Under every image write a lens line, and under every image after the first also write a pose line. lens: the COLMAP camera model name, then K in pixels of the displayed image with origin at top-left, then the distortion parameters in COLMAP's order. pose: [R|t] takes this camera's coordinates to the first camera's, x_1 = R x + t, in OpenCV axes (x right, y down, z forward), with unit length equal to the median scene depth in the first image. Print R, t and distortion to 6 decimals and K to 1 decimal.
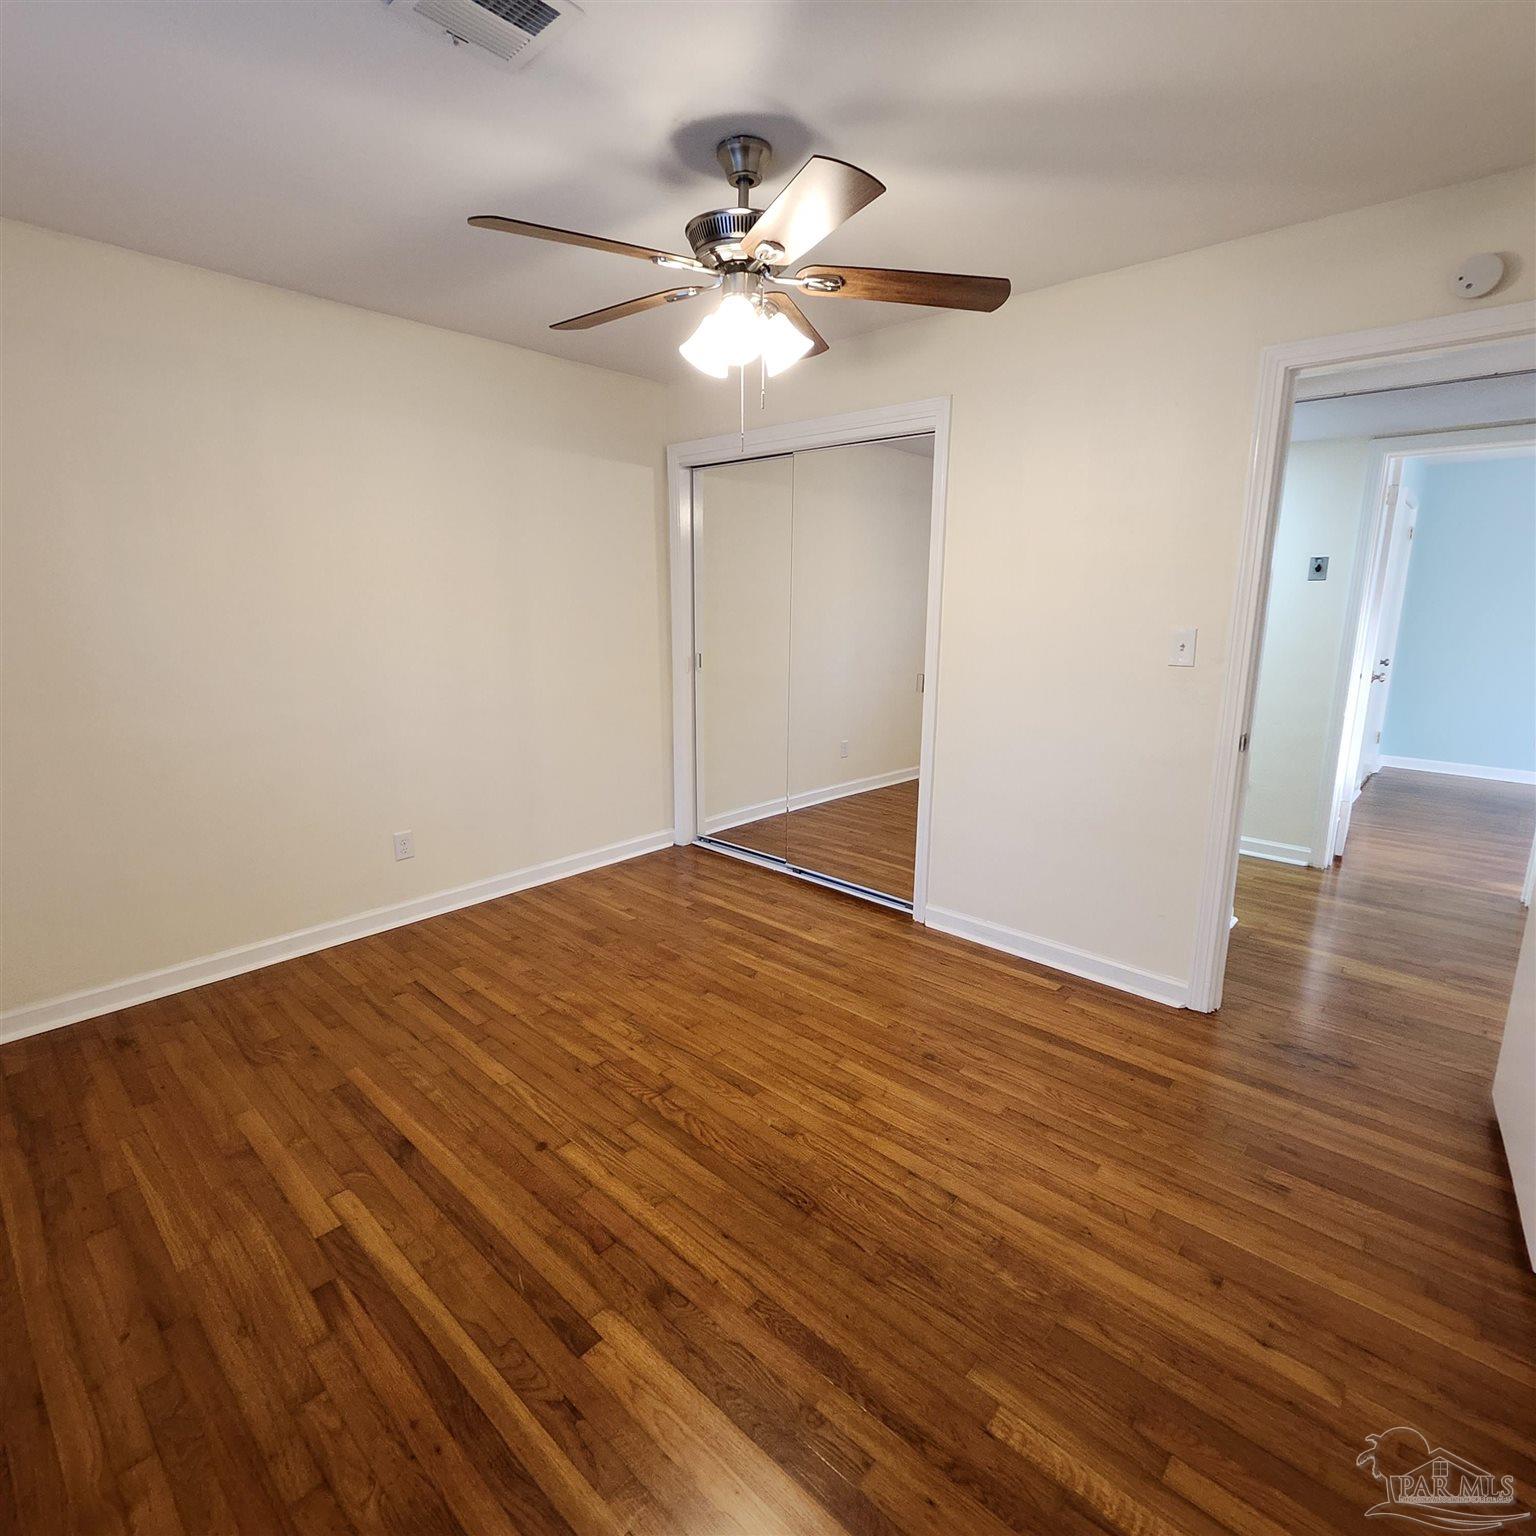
lens RADIAL K [[808.2, 0, 768.2], [0, 808.2, 765.1], [0, 0, 1]] dist [0.004679, -0.003593]
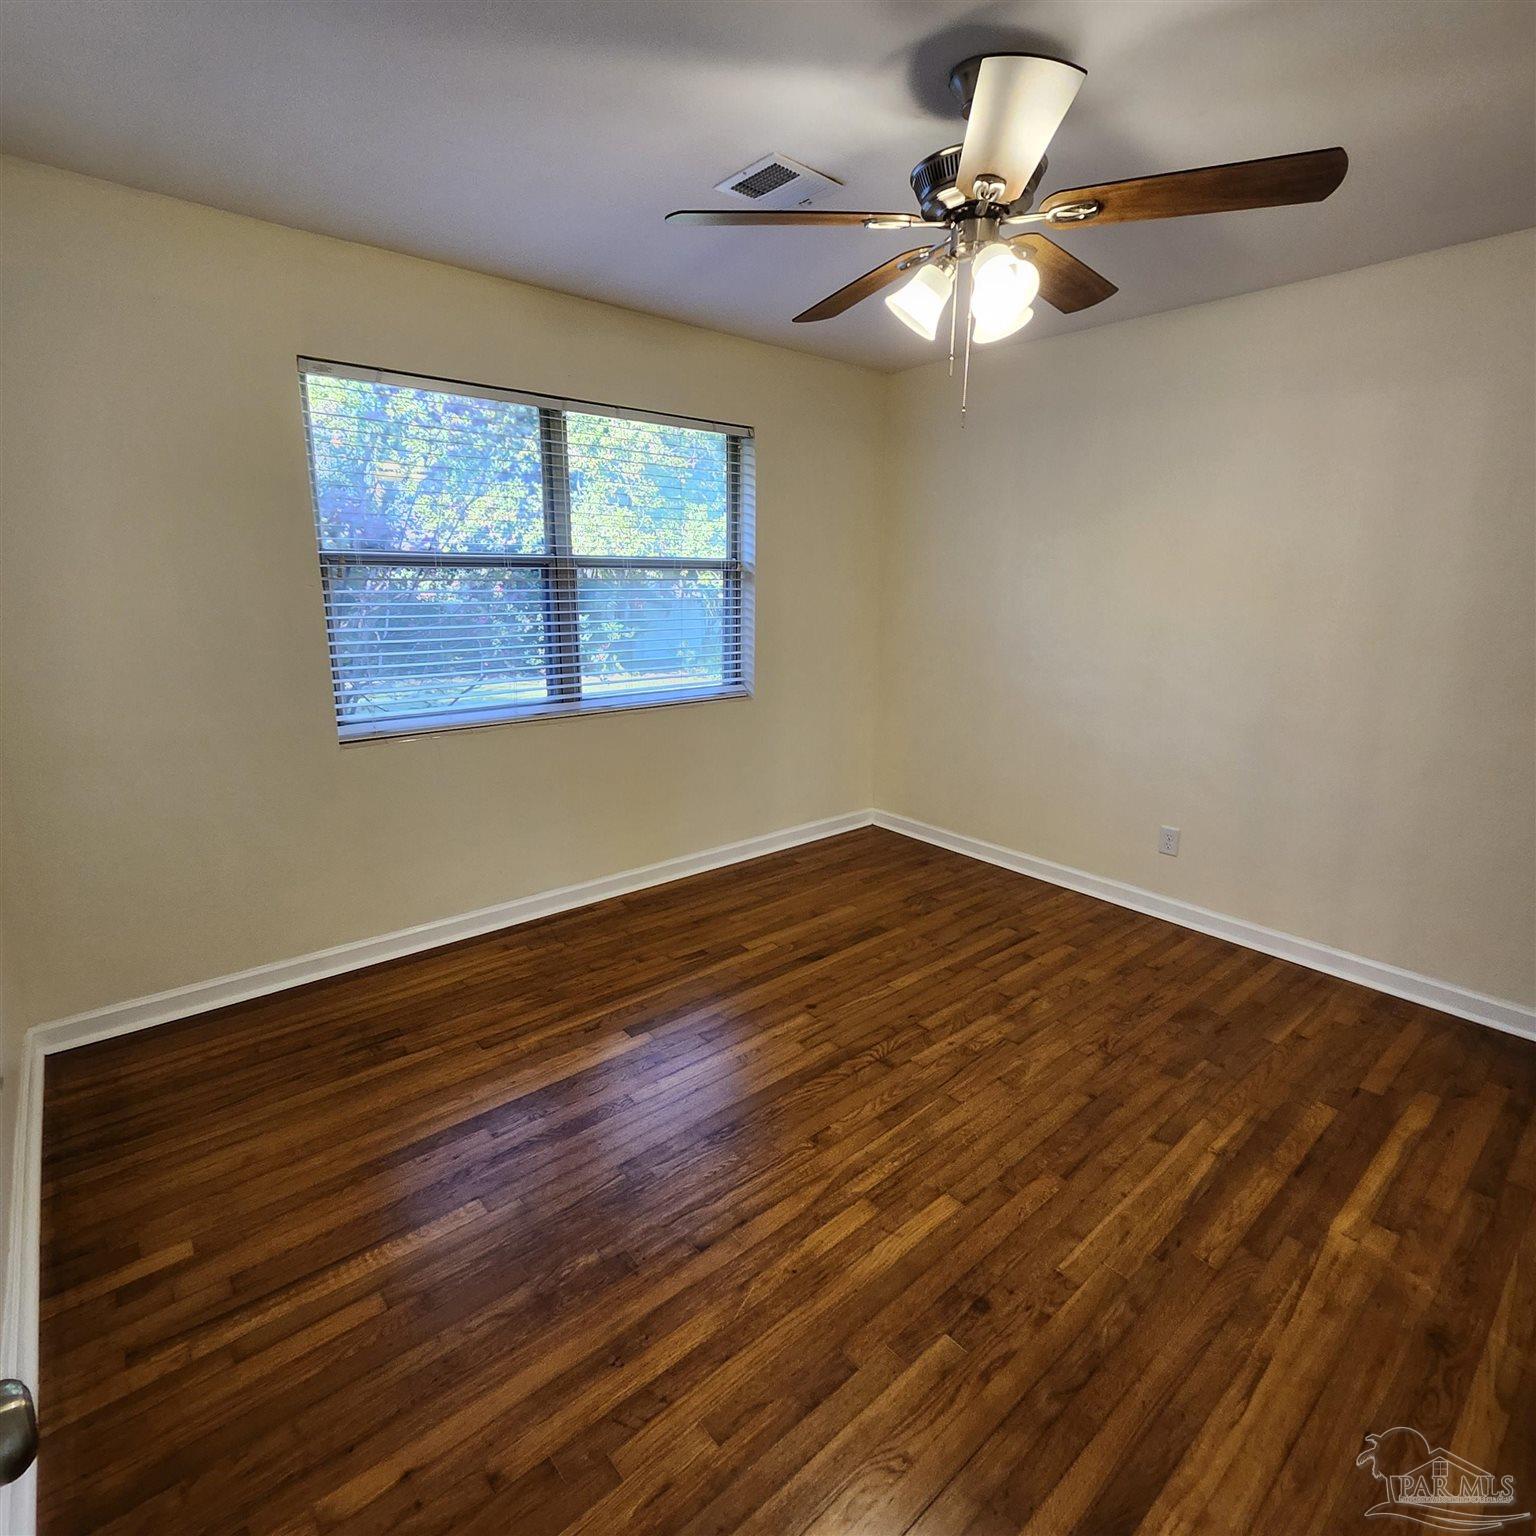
lens RADIAL K [[808.2, 0, 768.0], [0, 808.2, 766.2], [0, 0, 1]] dist [0.004679, -0.003593]
pose [[-0.124941, 0.231873, -0.964689, 0.796578], [-0.224315, 0.940530, 0.255118, -0.189057], [0.966474, 0.248269, -0.065498, 0.812169]]
